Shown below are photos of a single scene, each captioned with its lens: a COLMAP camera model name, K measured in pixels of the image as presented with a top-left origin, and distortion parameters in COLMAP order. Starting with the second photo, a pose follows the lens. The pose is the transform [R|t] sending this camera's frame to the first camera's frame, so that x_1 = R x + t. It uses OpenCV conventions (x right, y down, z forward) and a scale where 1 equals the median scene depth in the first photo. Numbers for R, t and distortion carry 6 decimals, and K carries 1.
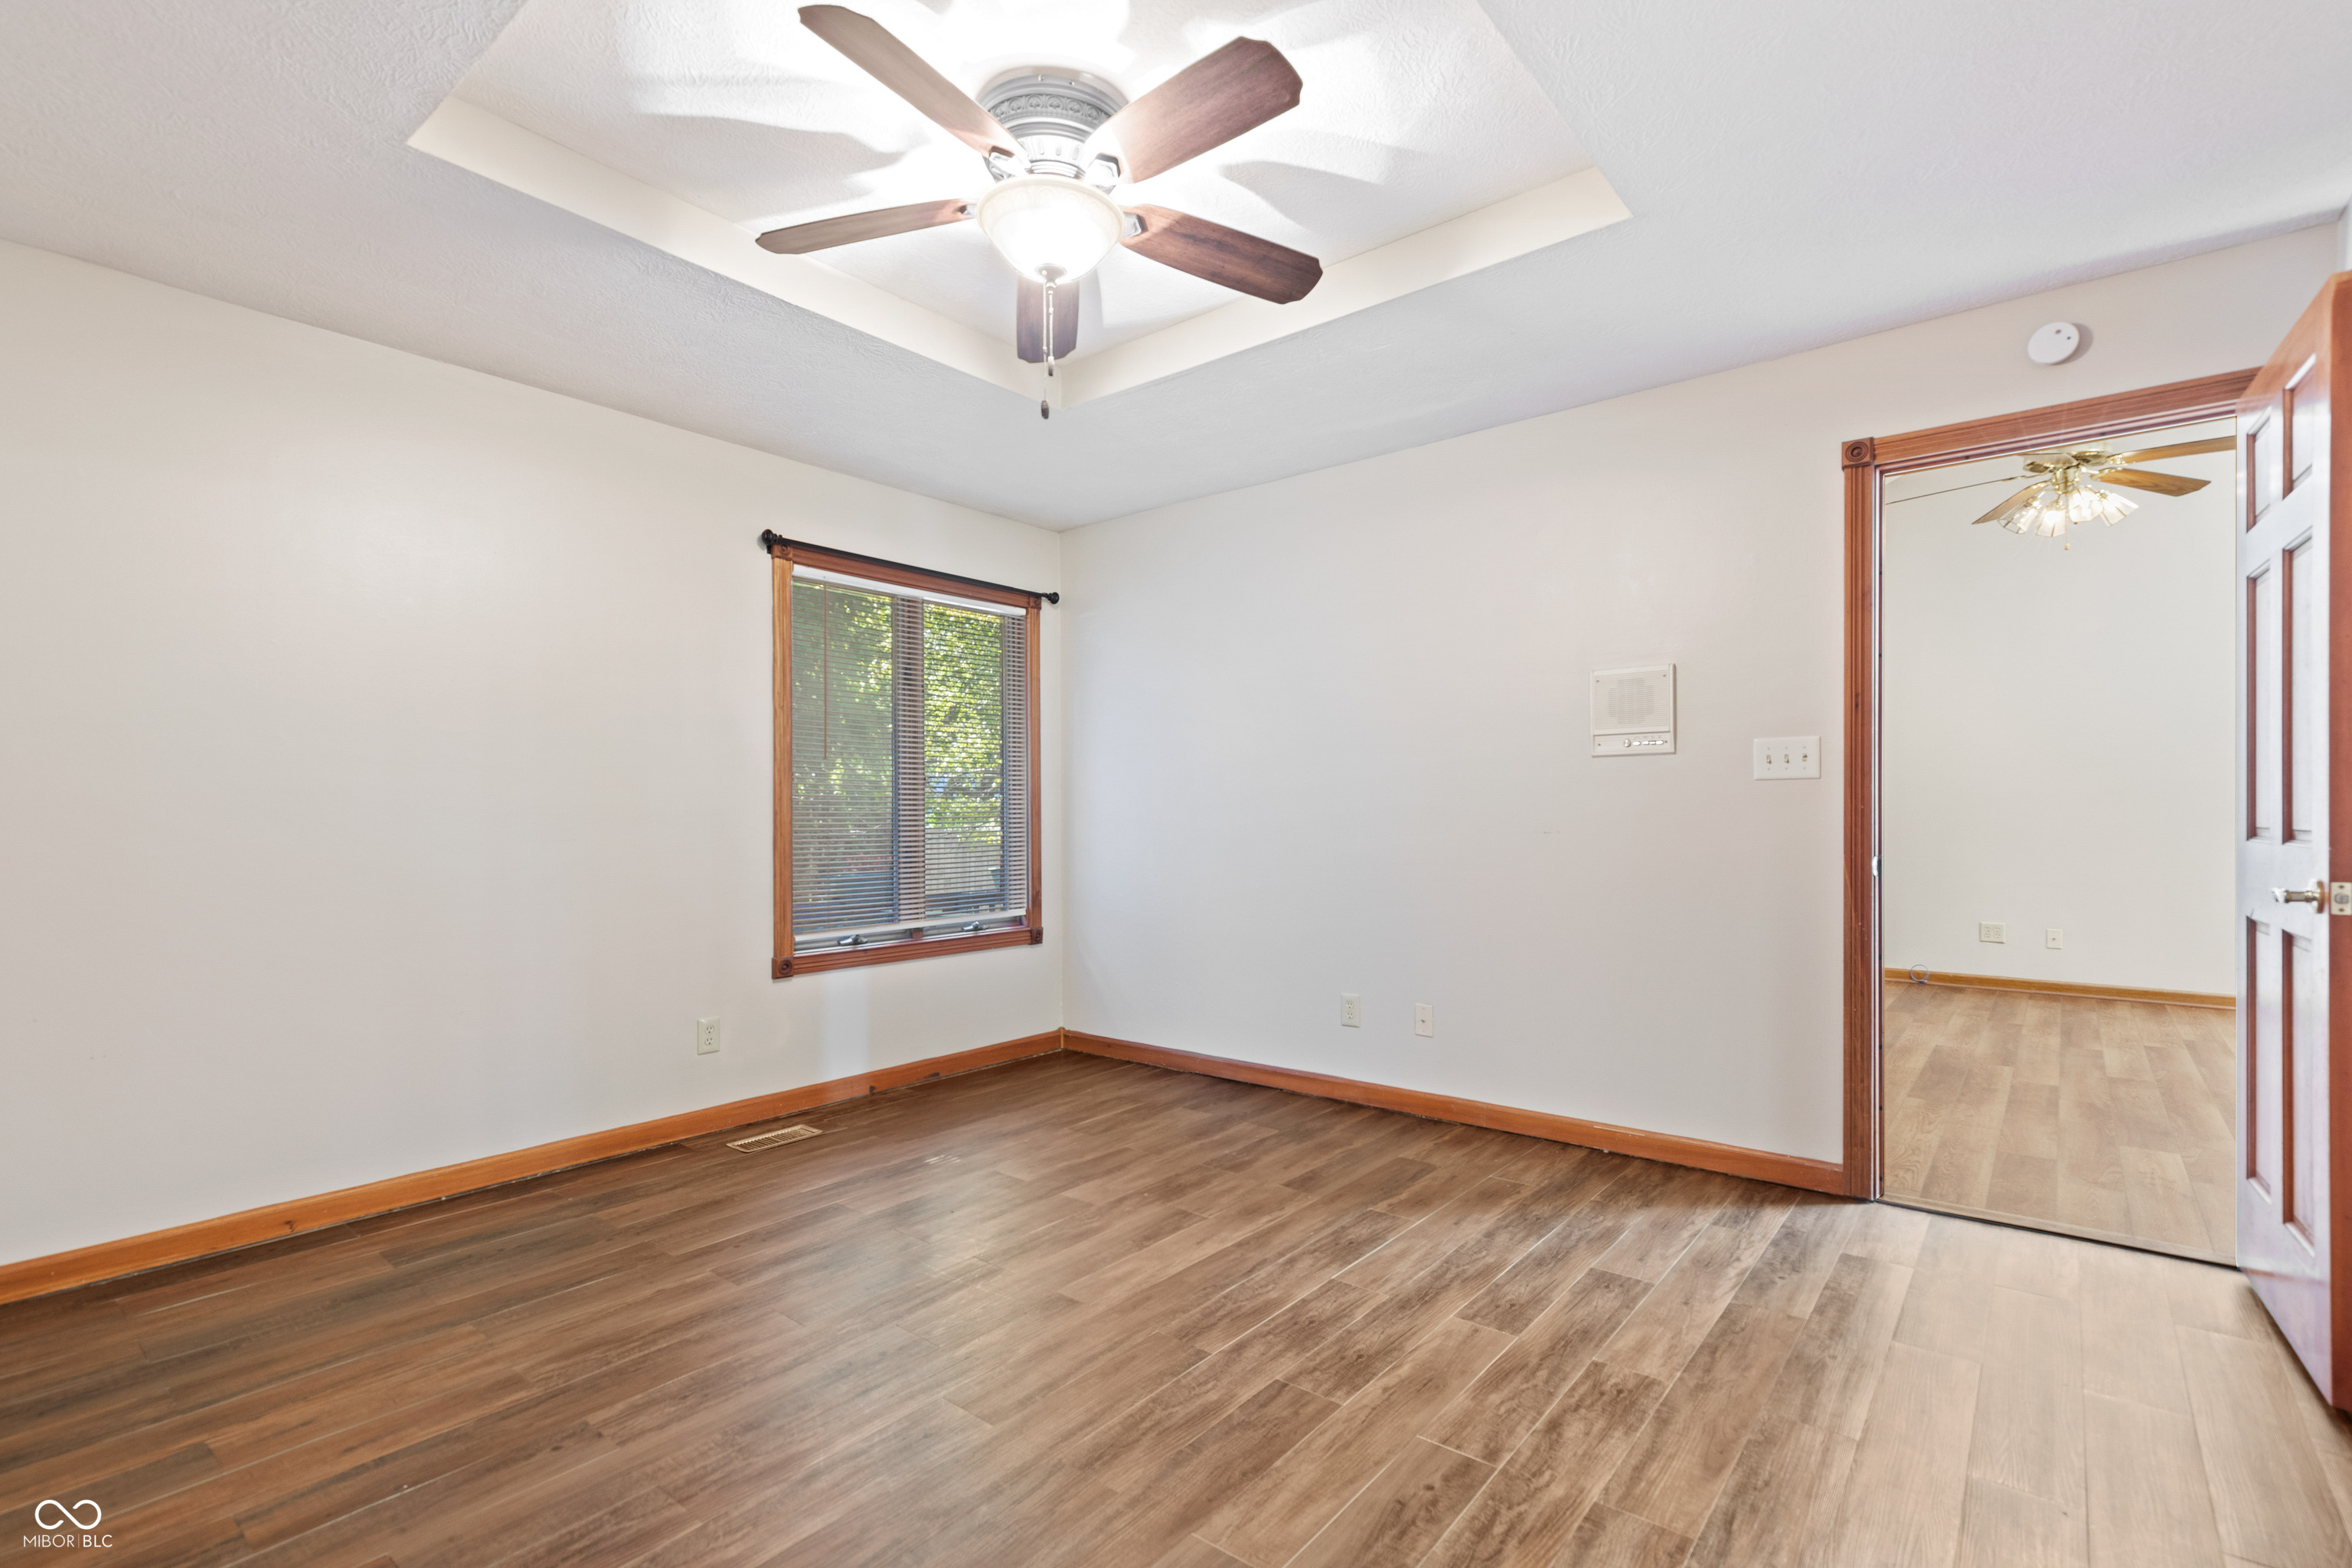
lens RADIAL K [[1072.0, 0, 1188.8], [0, 1072.0, 810.5], [0, 0, 1]] dist [0.002290, -0.000028]
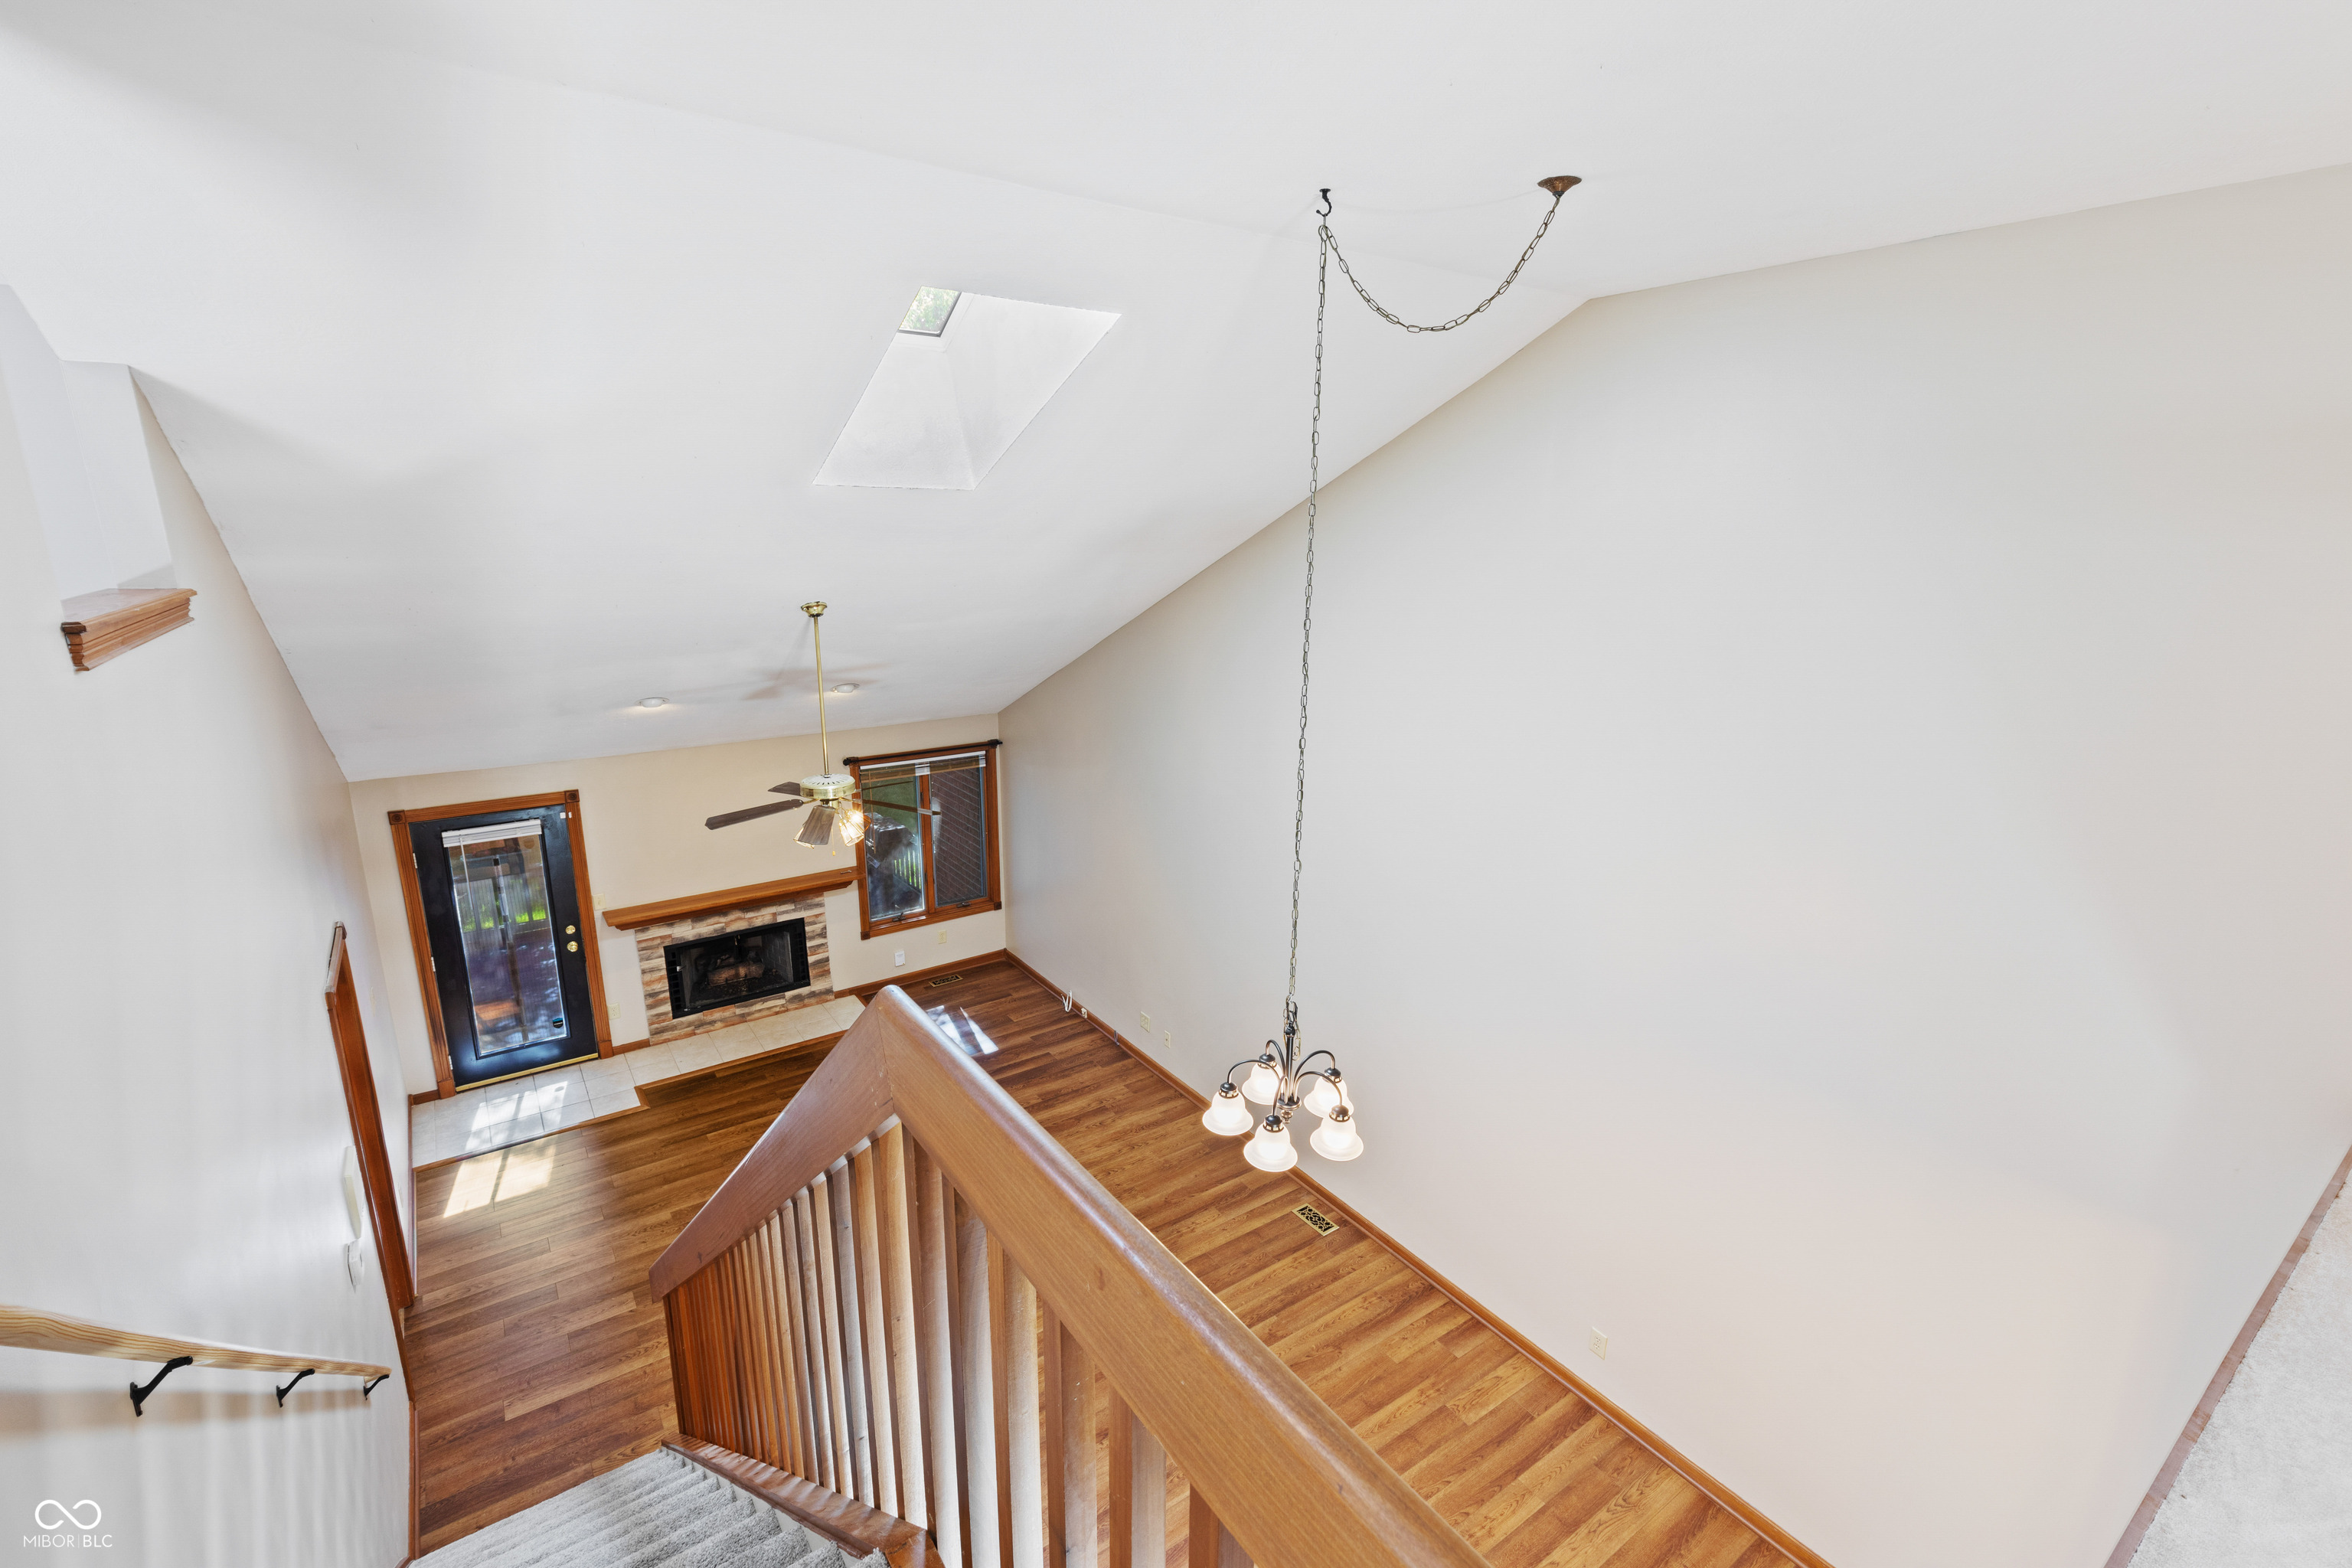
lens RADIAL K [[1048.4, 0, 1176.0], [0, 1048.4, 784.0], [0, 0, 1]] dist [0.004660, -0.000404]
pose [[0.962816, 0.078226, -0.258583, 1.189106], [-0.010653, 0.967409, 0.252993, -1.069316], [0.269947, -0.240831, 0.932271, -1.243891]]
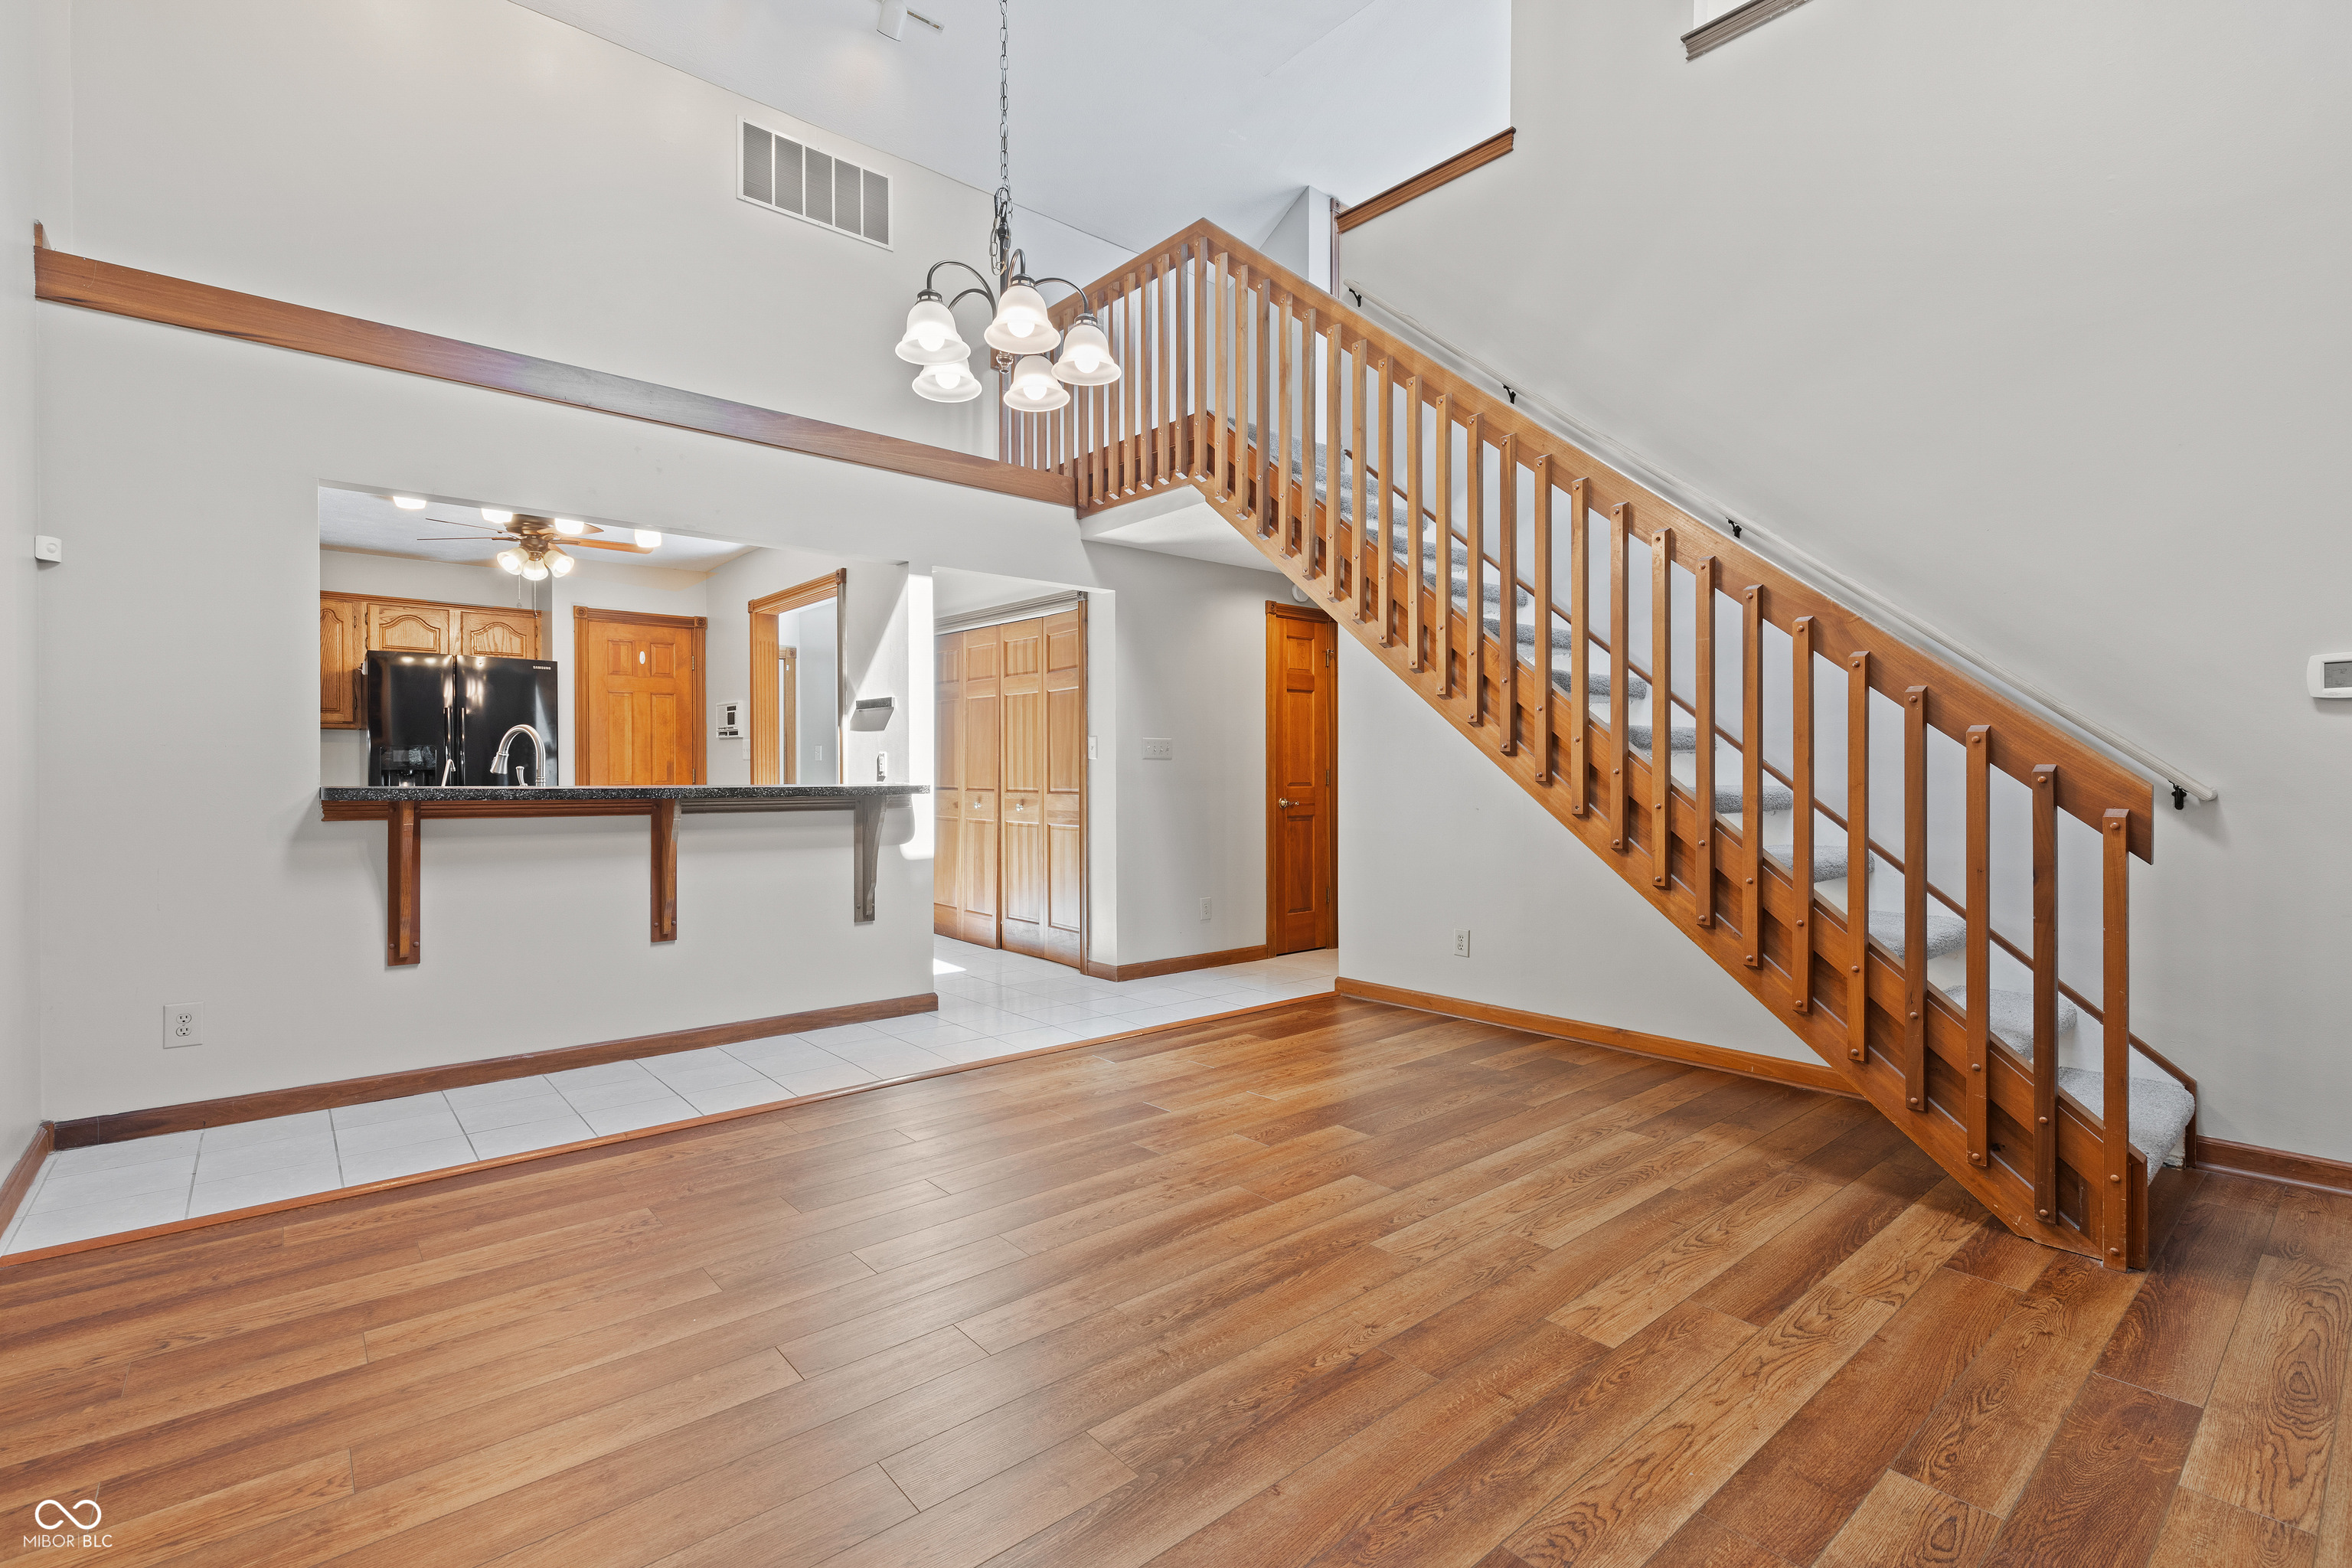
lens RADIAL K [[1072.7, 0, 1182.8], [0, 1072.7, 780.0], [0, 0, 1]] dist [0.004287, -0.000874]
pose [[-0.984289, 0.005146, 0.176492, 0.700697], [0.005390, 0.999985, 0.000905, 0.005252], [-0.176484, 0.001842, -0.984302, 0.777699]]
